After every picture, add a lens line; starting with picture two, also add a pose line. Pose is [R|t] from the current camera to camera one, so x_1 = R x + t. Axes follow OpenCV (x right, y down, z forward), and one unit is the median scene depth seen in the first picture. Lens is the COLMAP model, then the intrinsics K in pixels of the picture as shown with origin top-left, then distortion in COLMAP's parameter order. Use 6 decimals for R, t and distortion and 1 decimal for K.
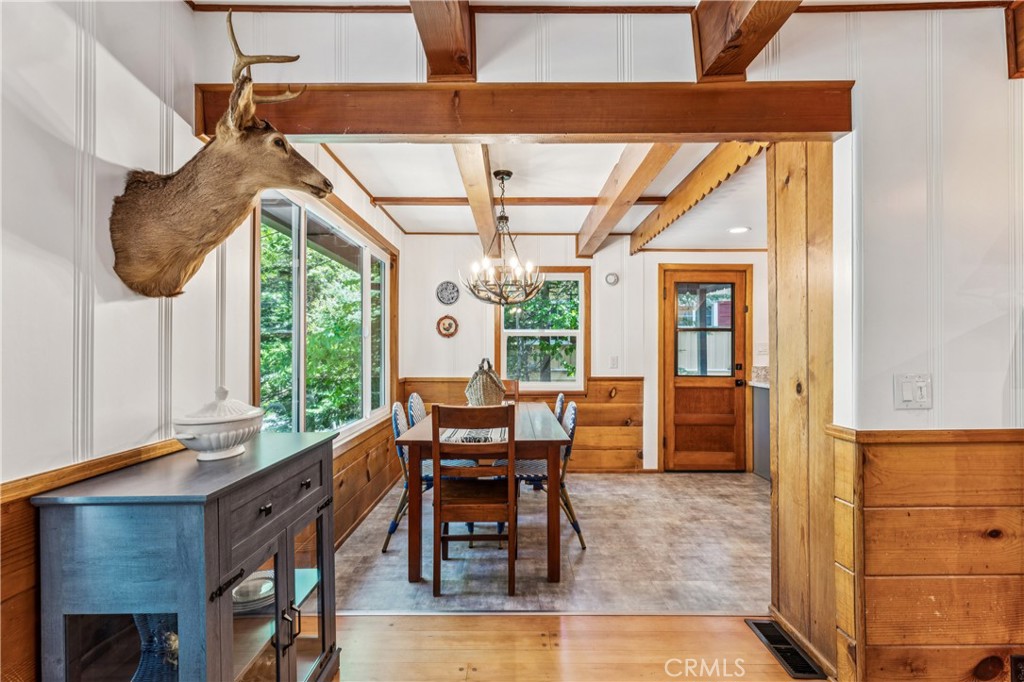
lens RADIAL K [[475.8, 0, 512.0], [0, 475.8, 341.0], [0, 0, 1]] dist [-0.001846, 0.000088]
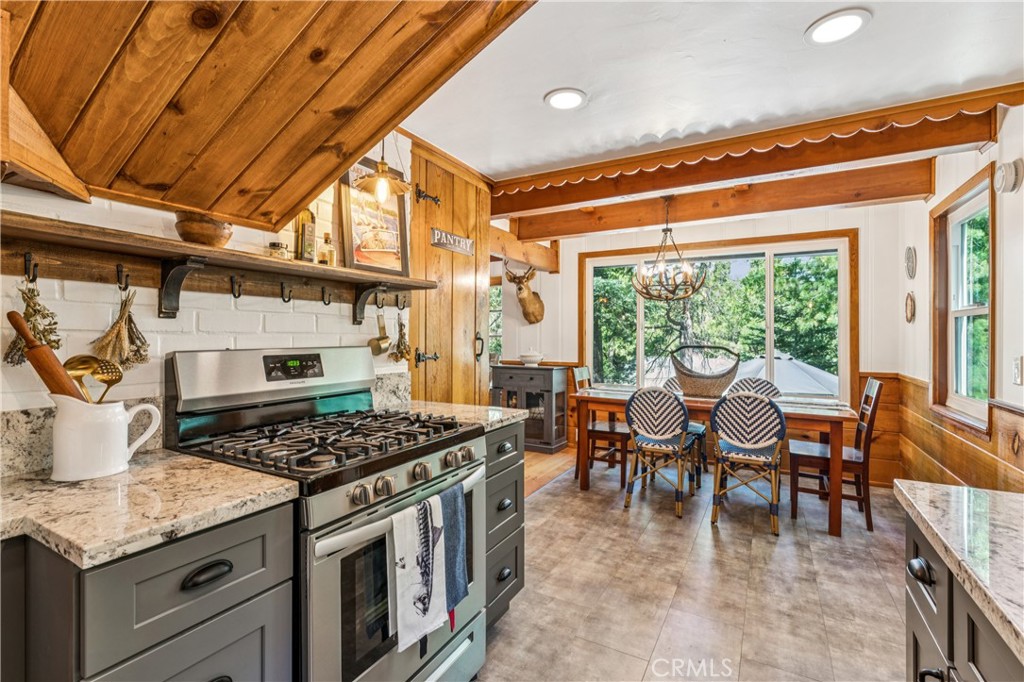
lens RADIAL K [[464.2, 0, 511.8], [0, 464.2, 335.1], [0, 0, 1]] dist [-0.002953, -0.000909]
pose [[-0.490498, 0.000063, -0.871442, 0.943781], [0.013390, 0.999882, -0.007464, 0.009448], [0.871339, -0.015329, -0.490441, 0.964654]]
